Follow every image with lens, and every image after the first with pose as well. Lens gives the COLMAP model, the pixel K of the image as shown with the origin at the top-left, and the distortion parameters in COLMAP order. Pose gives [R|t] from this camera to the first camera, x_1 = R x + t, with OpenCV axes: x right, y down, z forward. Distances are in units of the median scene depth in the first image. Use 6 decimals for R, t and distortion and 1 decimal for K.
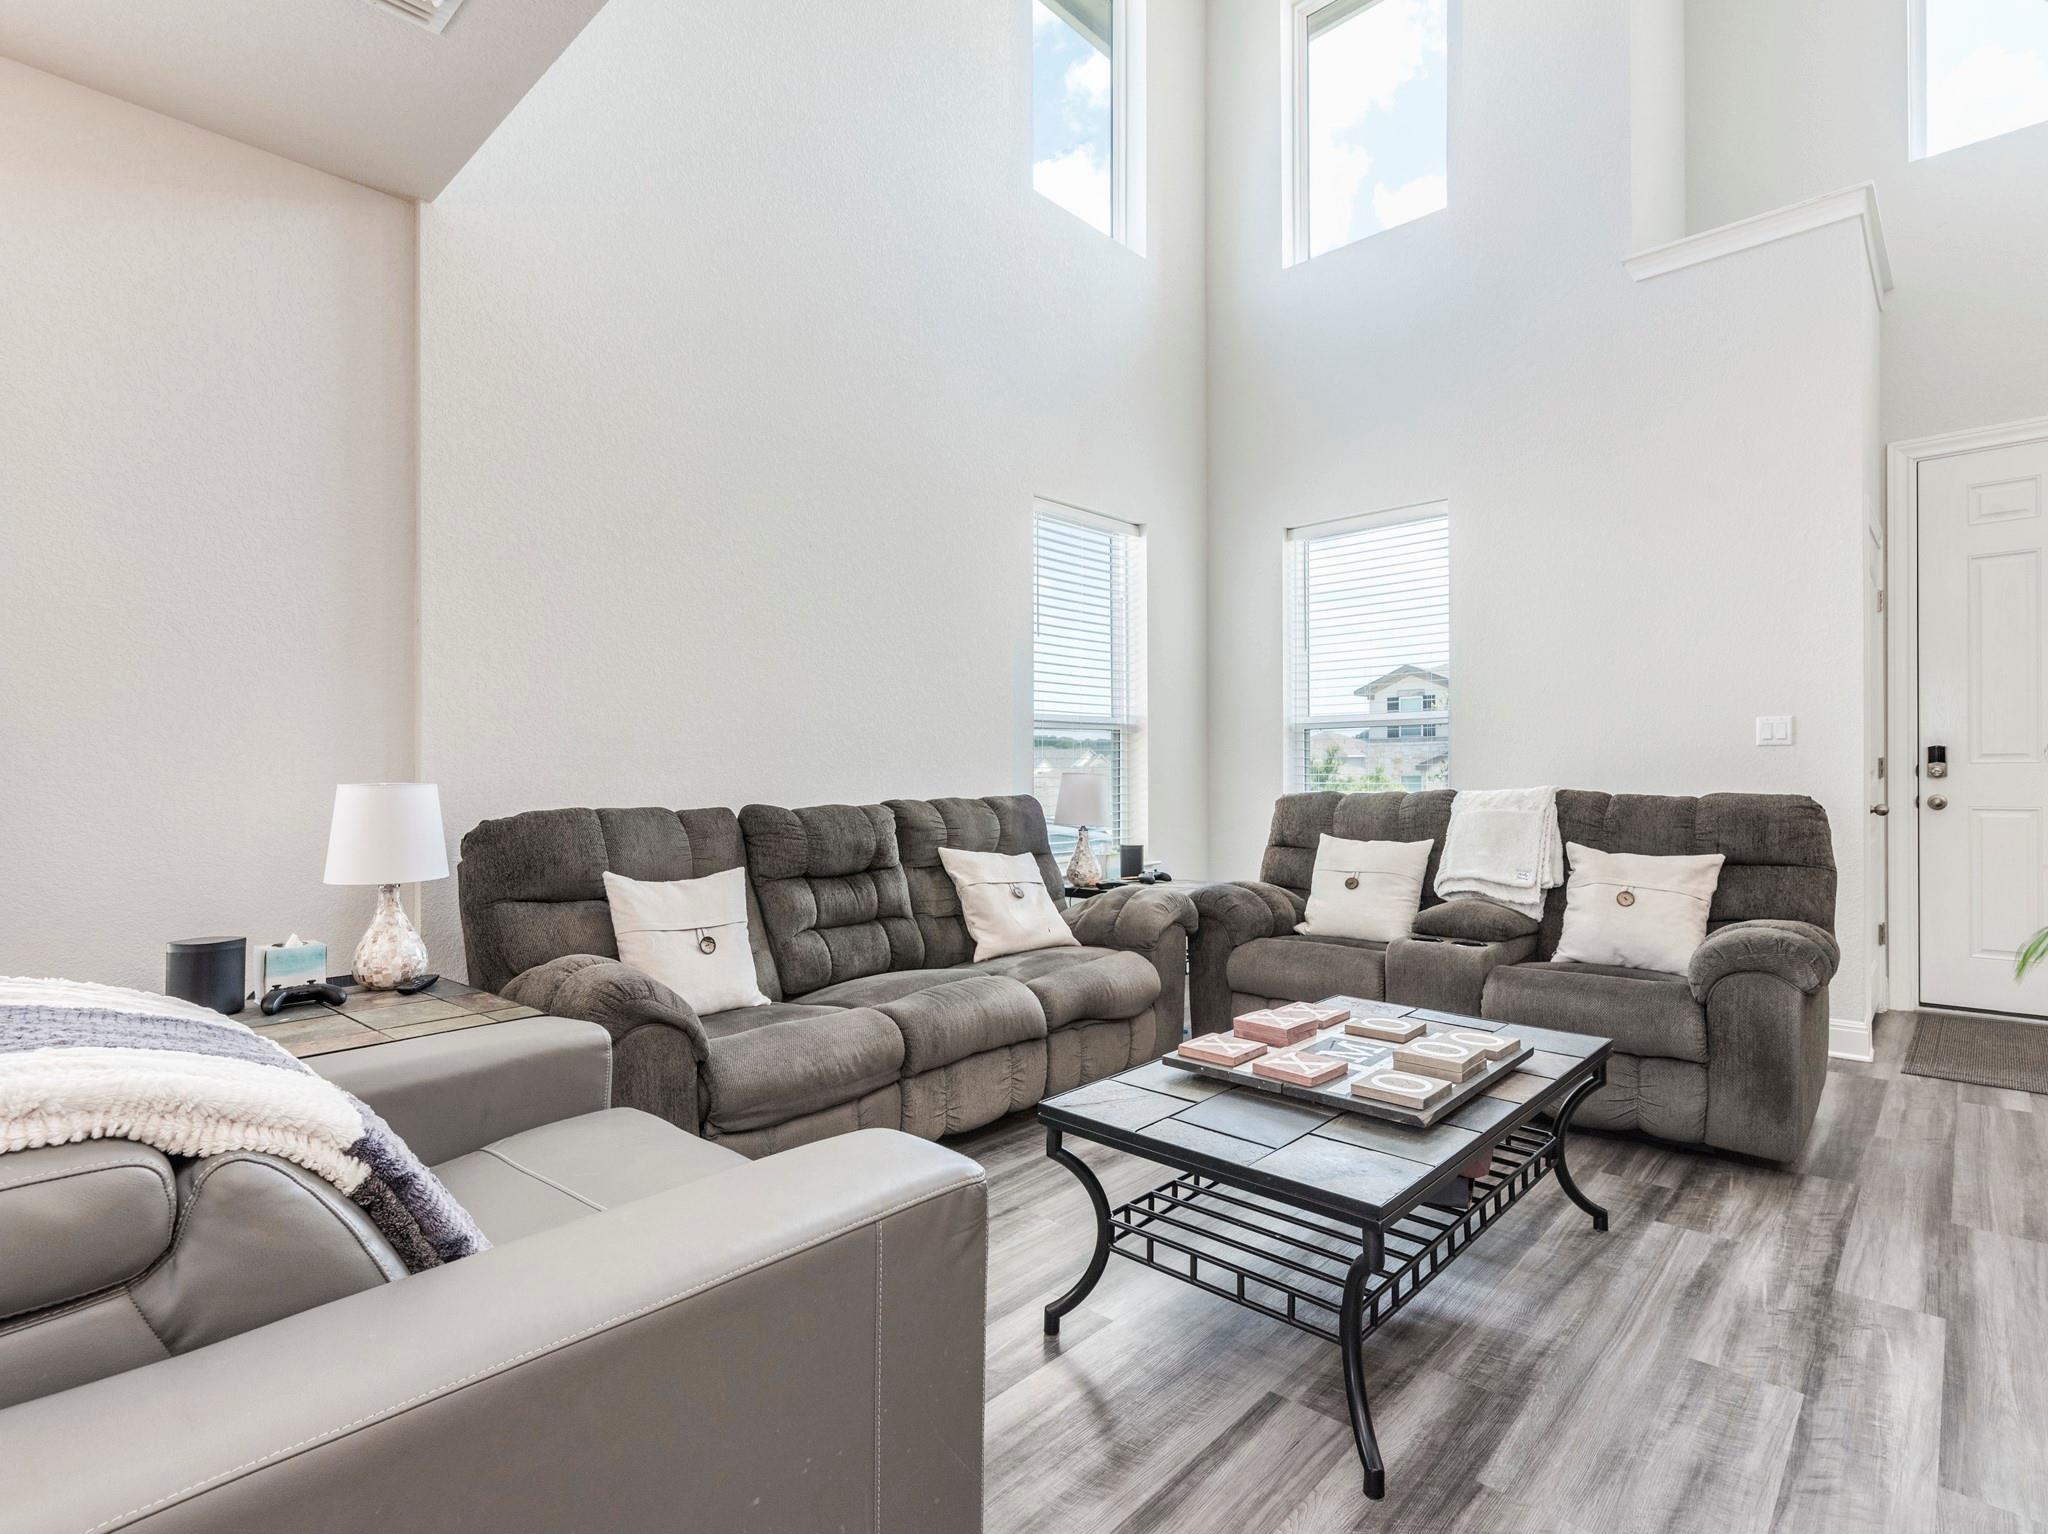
lens RADIAL K [[1018.2, 0, 1037.2], [0, 1018.2, 770.8], [0, 0, 1]] dist [-0.000359, 0.001063]
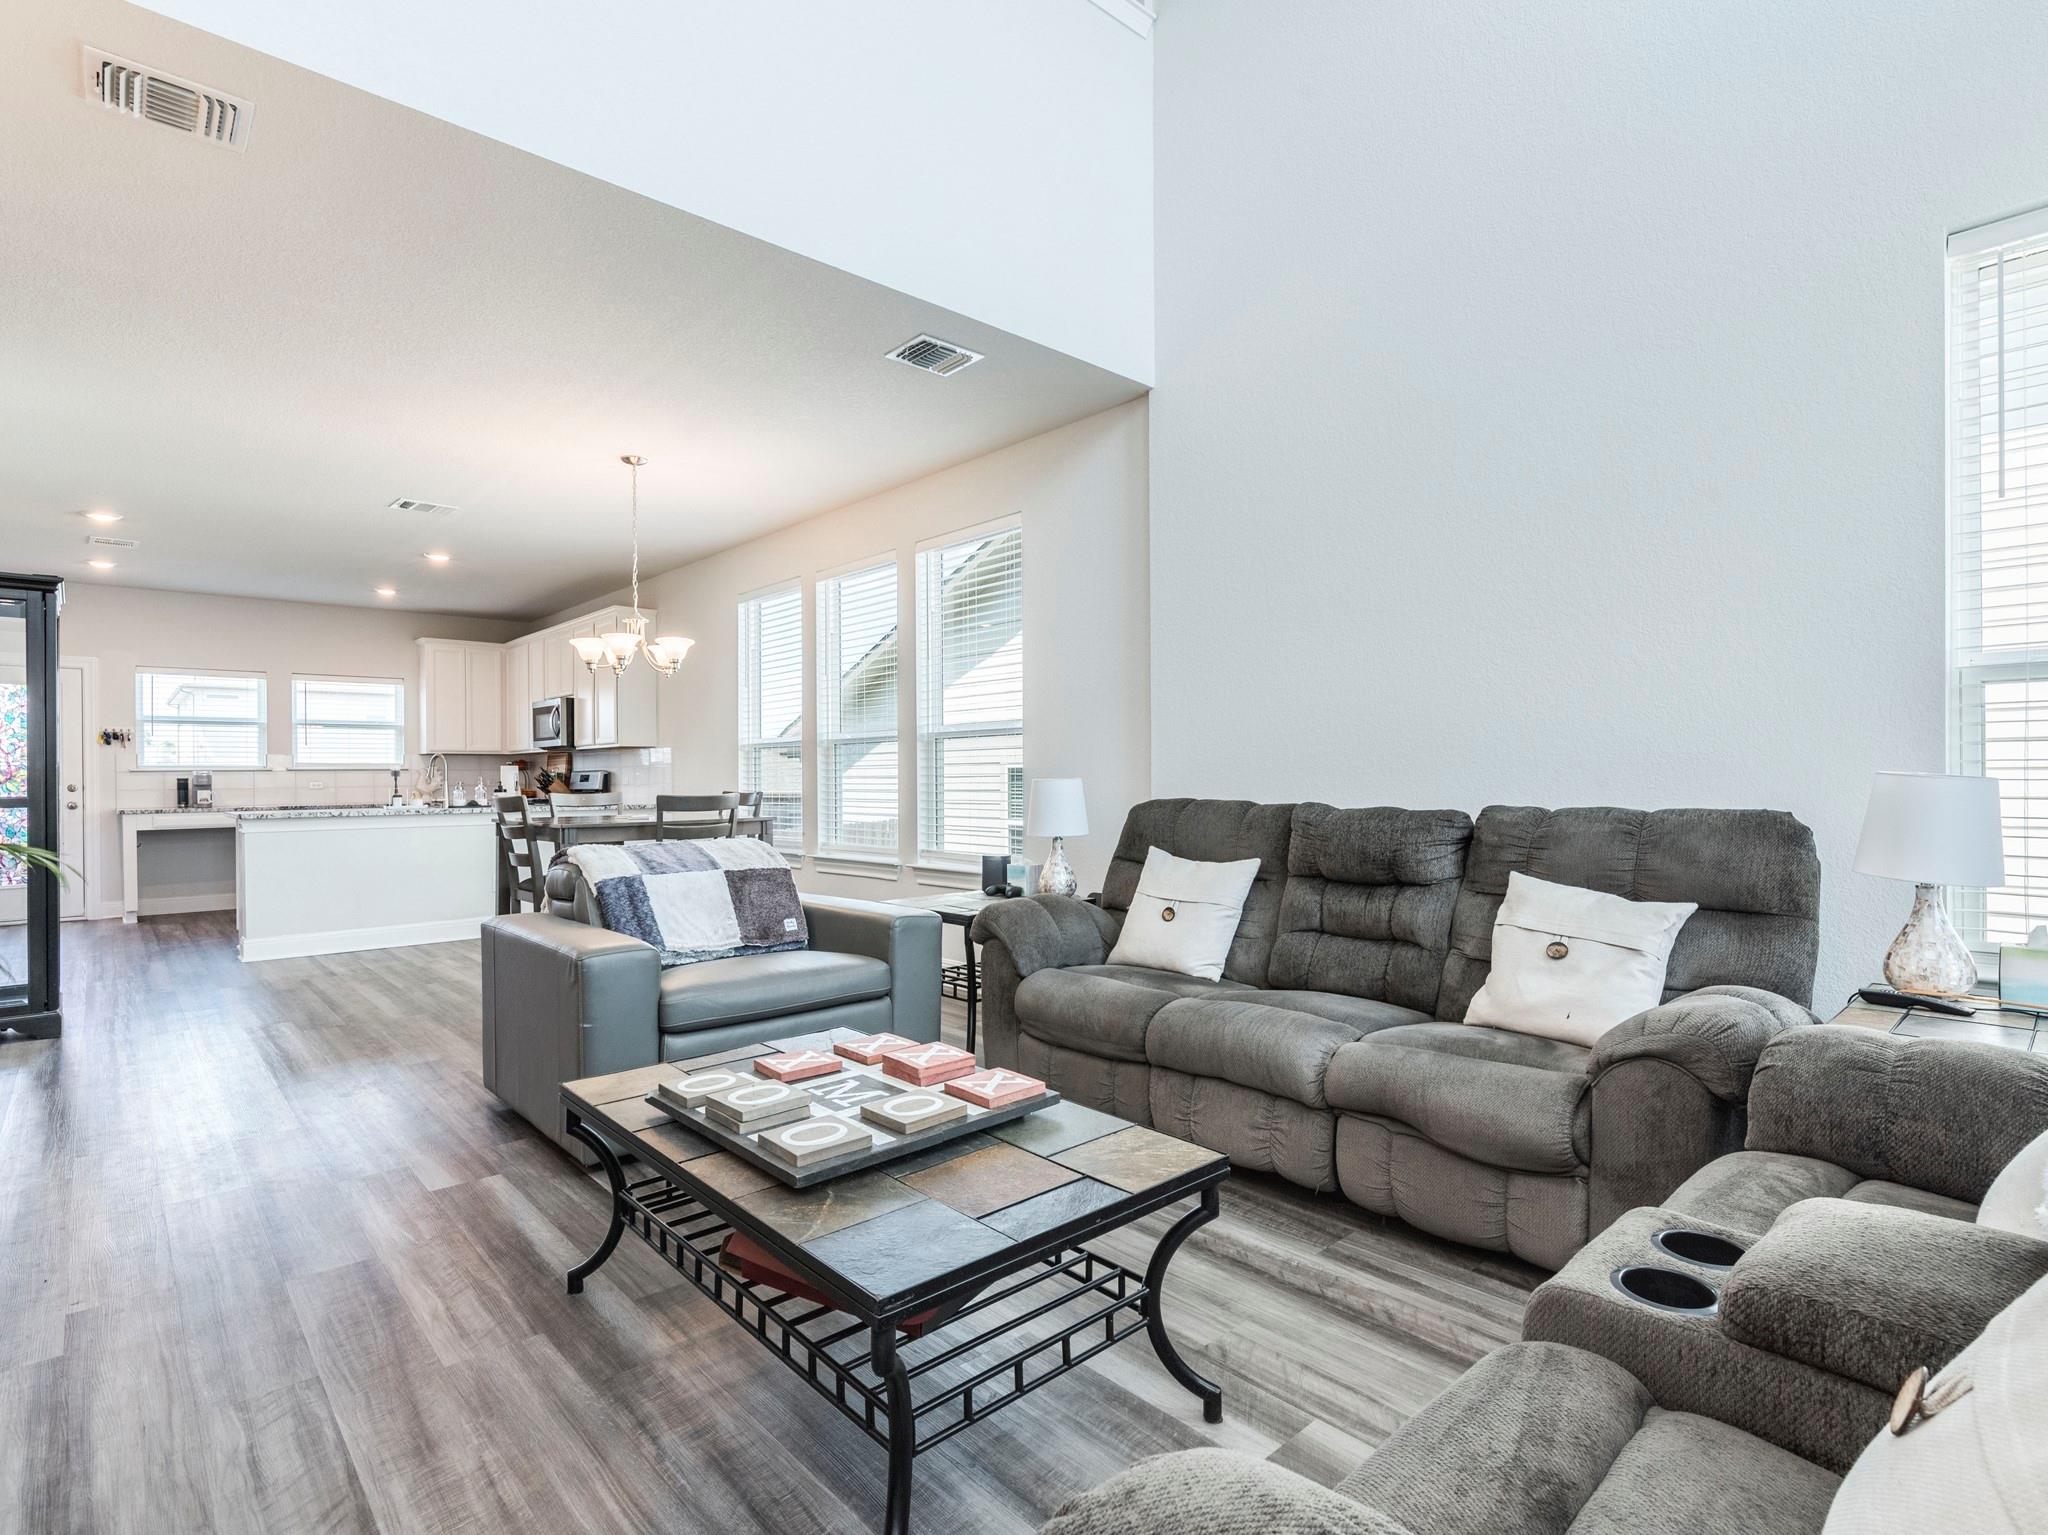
lens RADIAL K [[1018.2, 0, 1032.9], [0, 1018.2, 774.5], [0, 0, 1]] dist [-0.000359, 0.001063]
pose [[-0.084315, 0.010240, -0.996387, 0.931266], [0.008992, 0.999914, 0.009515, -0.008565], [0.996399, -0.008157, -0.084400, 0.974901]]
